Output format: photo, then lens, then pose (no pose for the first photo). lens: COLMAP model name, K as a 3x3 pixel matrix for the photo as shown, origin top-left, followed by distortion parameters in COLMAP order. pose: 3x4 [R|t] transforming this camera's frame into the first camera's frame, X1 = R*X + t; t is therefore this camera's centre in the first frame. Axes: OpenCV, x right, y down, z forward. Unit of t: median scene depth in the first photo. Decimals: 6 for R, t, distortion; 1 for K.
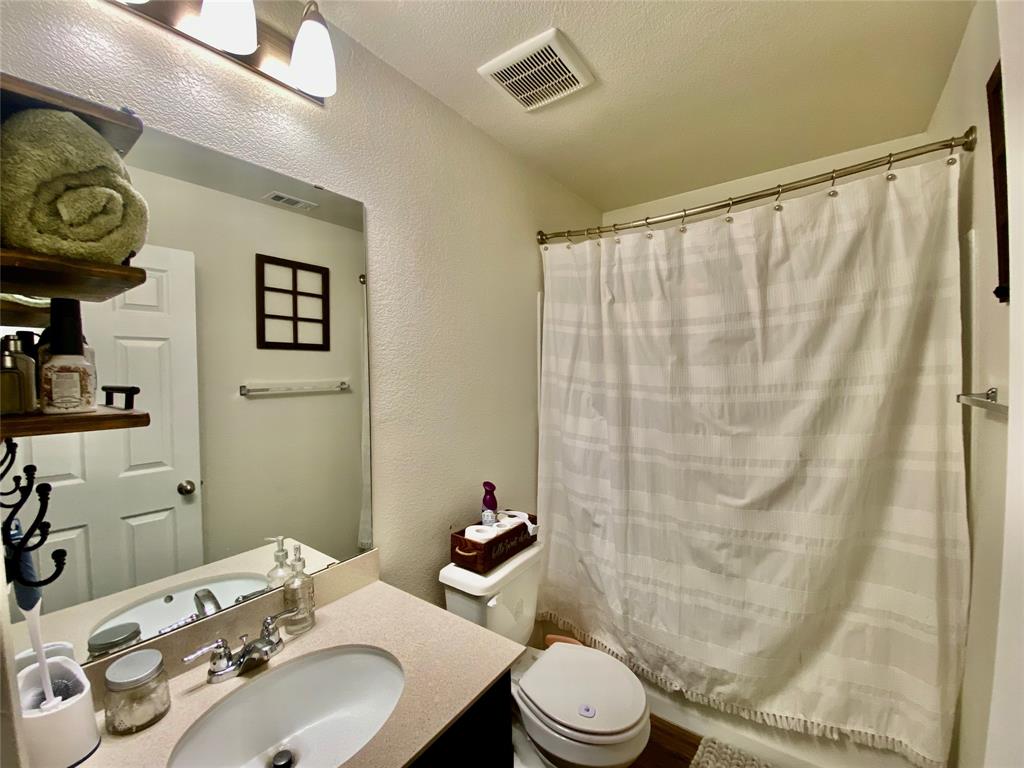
lens RADIAL K [[420.8, 0, 512.0], [0, 420.8, 384.0], [0, 0, 1]] dist [-0.008636, -0.000024]
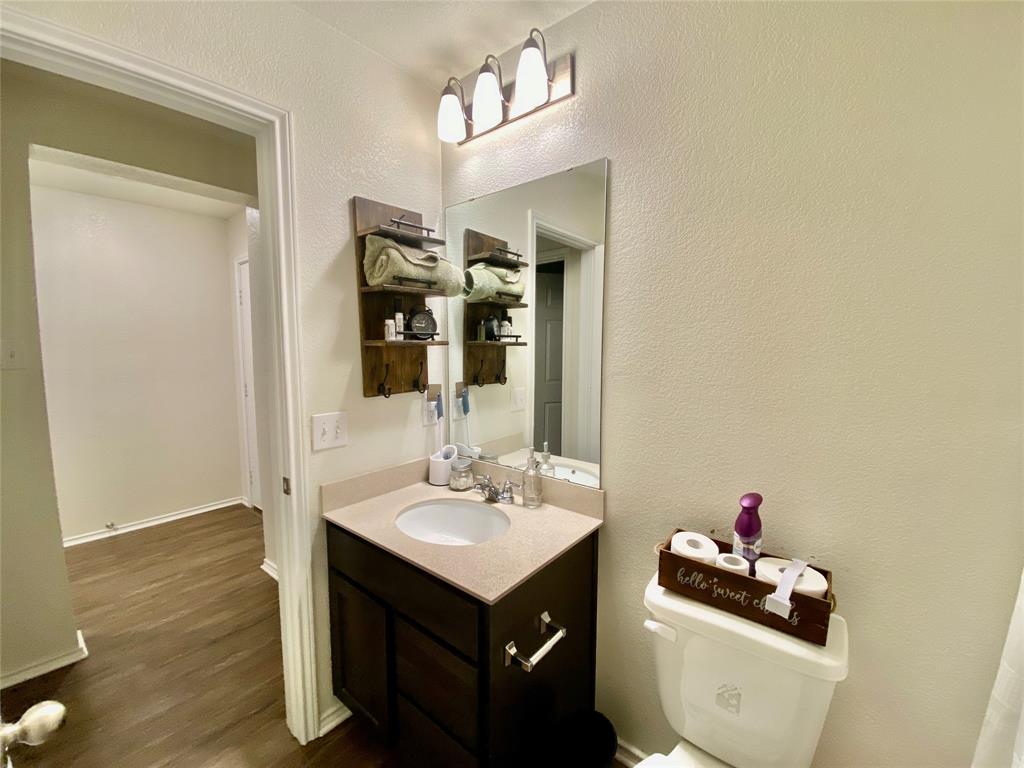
lens RADIAL K [[420.8, 0, 512.0], [0, 420.8, 384.0], [0, 0, 1]] dist [-0.008636, -0.000024]
pose [[-0.058088, 0.114151, -0.991764, 0.921989], [-0.037904, 0.992473, 0.116452, 0.004015], [0.997592, 0.044356, -0.053324, 1.036437]]
